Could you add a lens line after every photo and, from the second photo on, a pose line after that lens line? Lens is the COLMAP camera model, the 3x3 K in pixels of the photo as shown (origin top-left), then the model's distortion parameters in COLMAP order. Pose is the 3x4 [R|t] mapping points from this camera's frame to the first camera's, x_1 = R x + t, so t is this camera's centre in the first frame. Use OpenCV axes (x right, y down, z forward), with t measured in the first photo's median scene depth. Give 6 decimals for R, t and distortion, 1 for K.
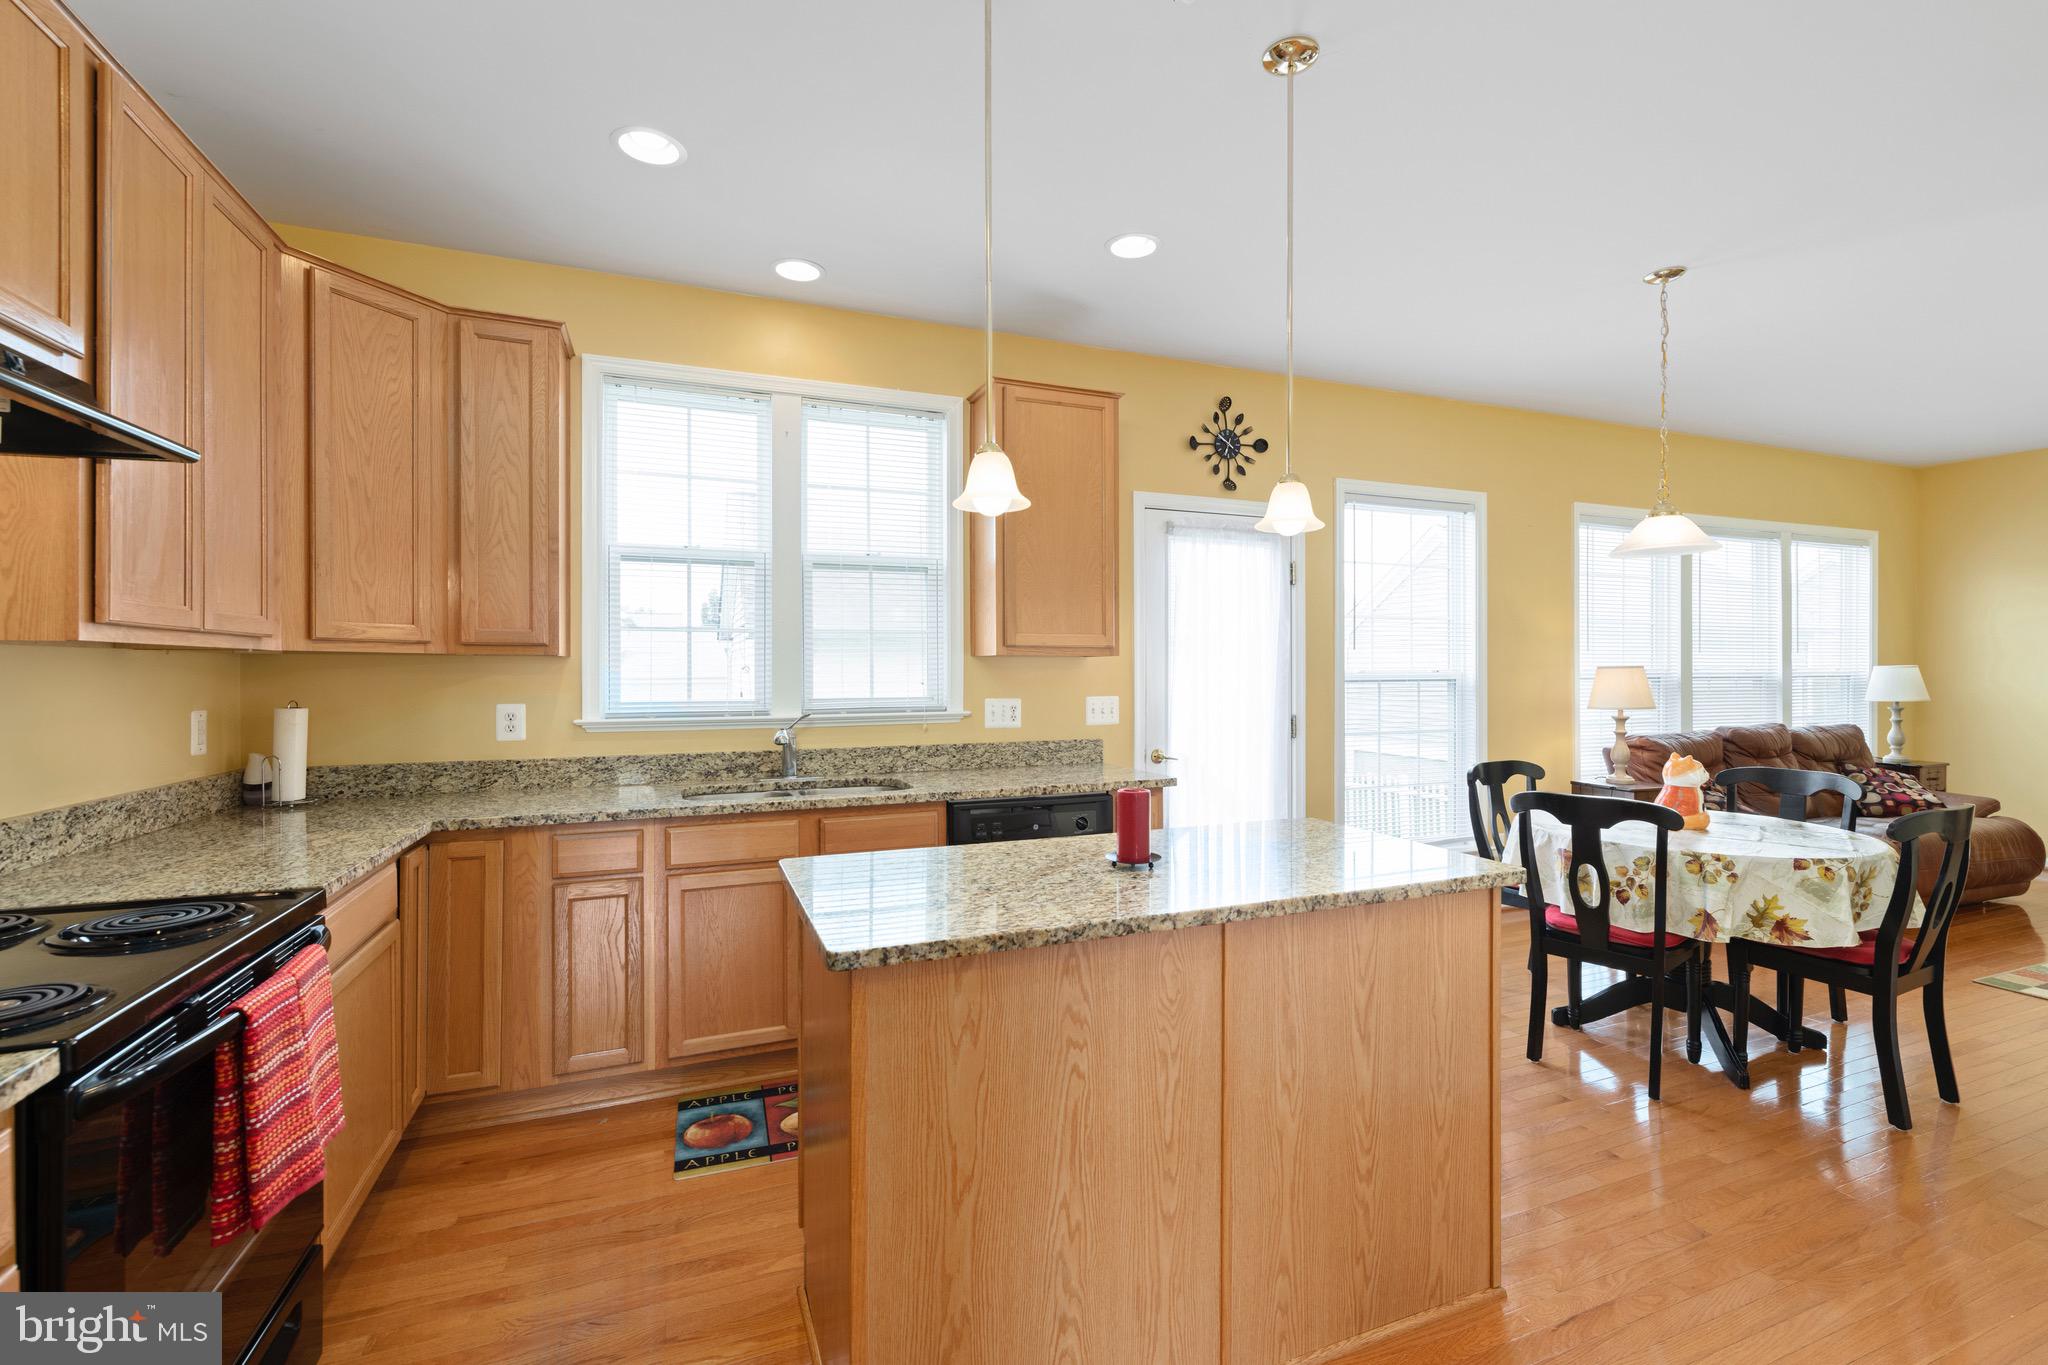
lens RADIAL K [[882.0, 0, 1029.3], [0, 882.0, 674.3], [0, 0, 1]] dist [0.001519, -0.001169]
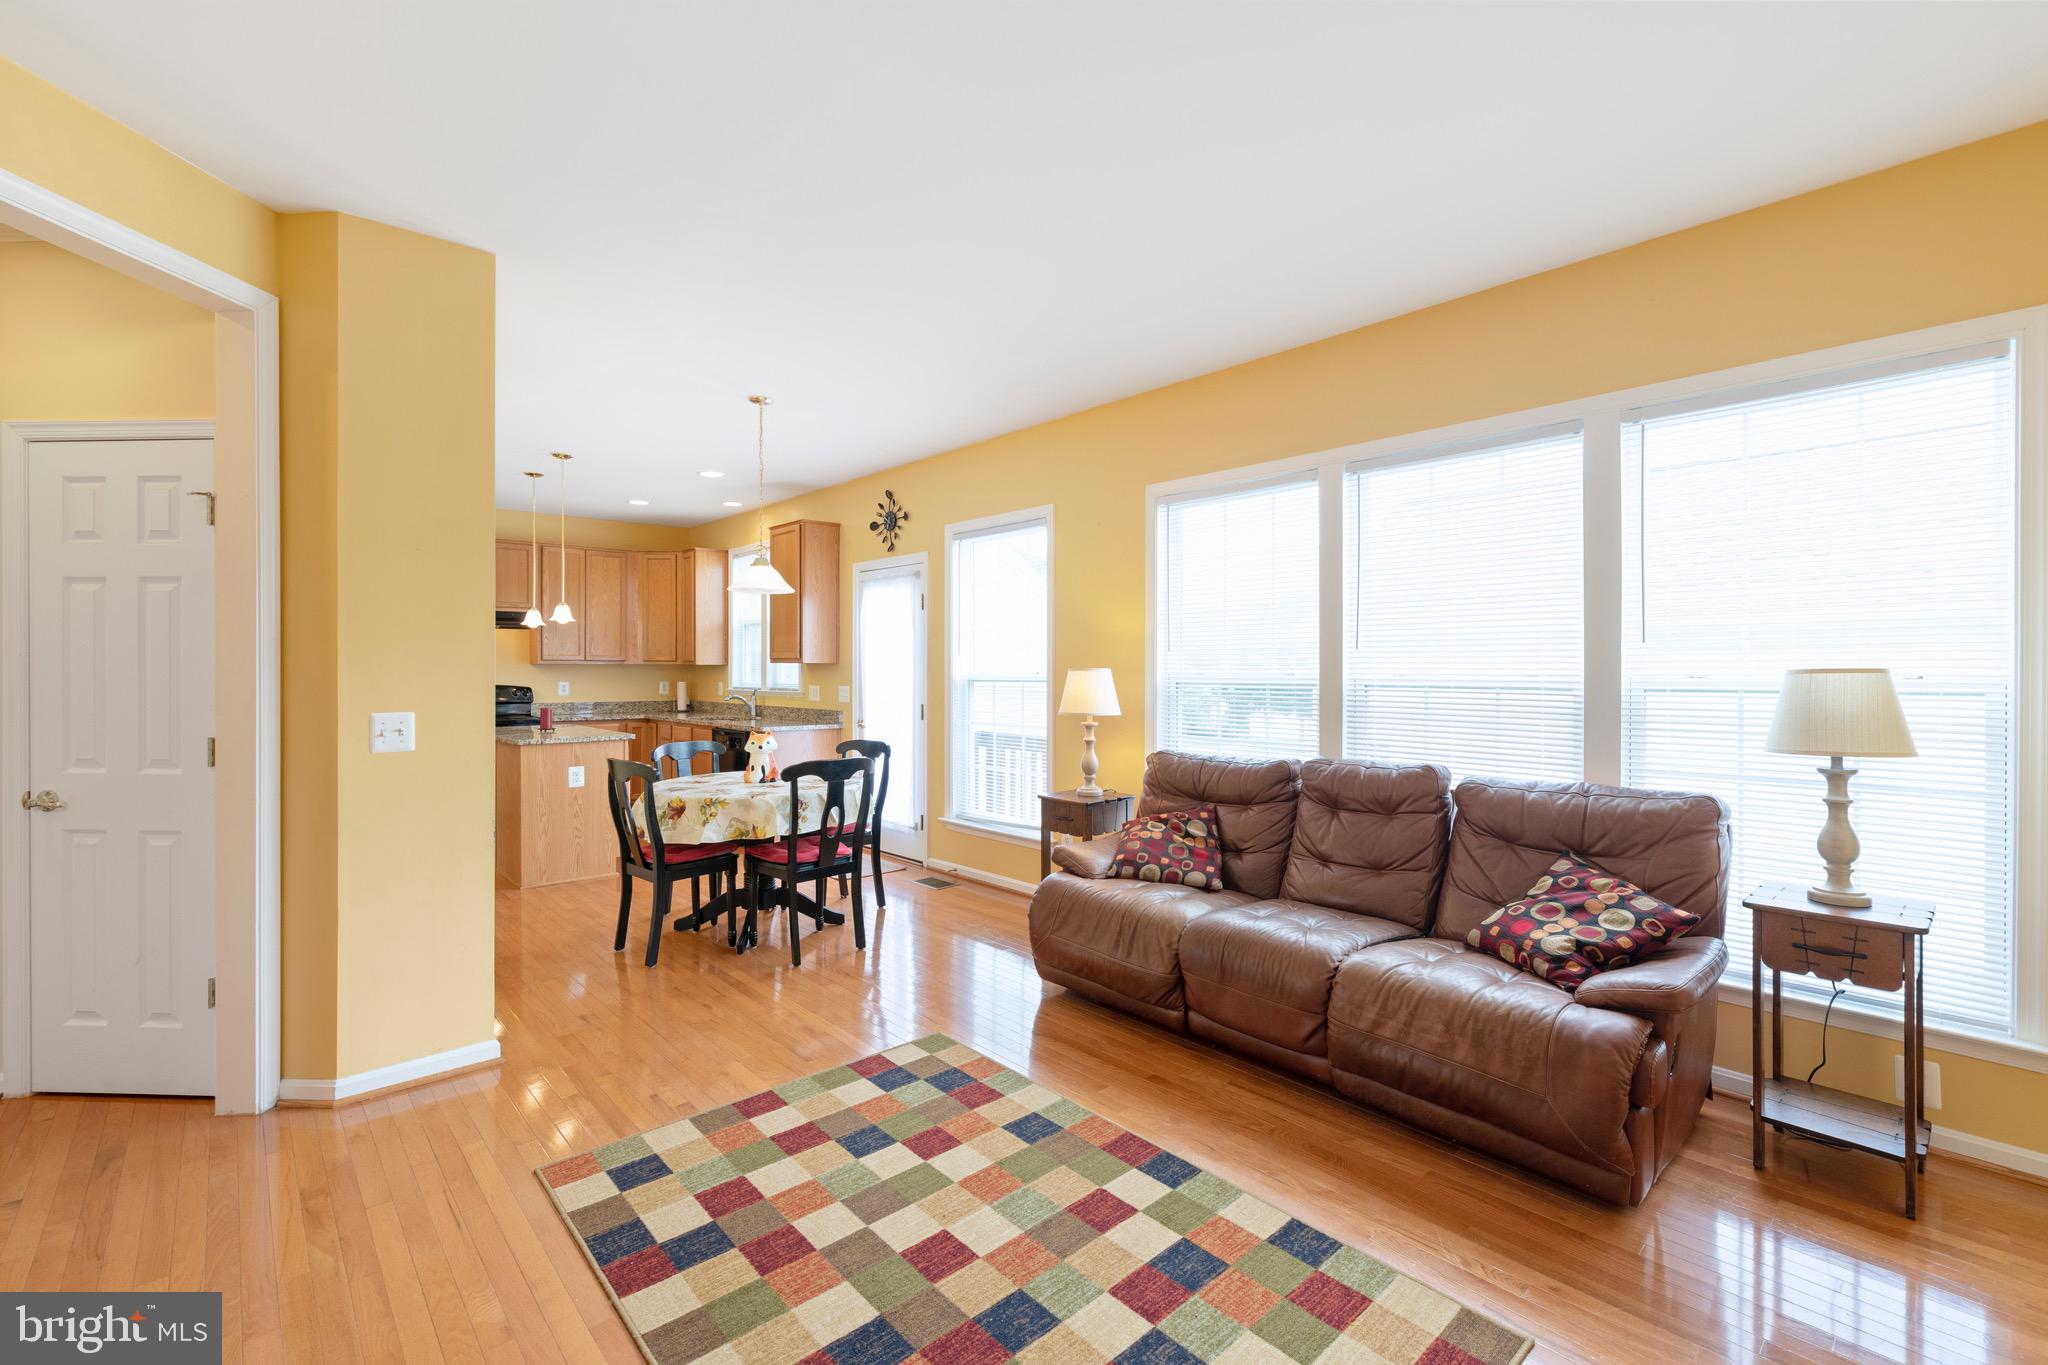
lens RADIAL K [[882.0, 0, 1035.2], [0, 882.0, 677.6], [0, 0, 1]] dist [0.001519, -0.001169]
pose [[0.349447, 0.010783, -0.936894, 2.288887], [-0.006542, 0.999937, 0.009068, -0.011974], [0.936933, 0.002961, 0.349496, 0.938487]]
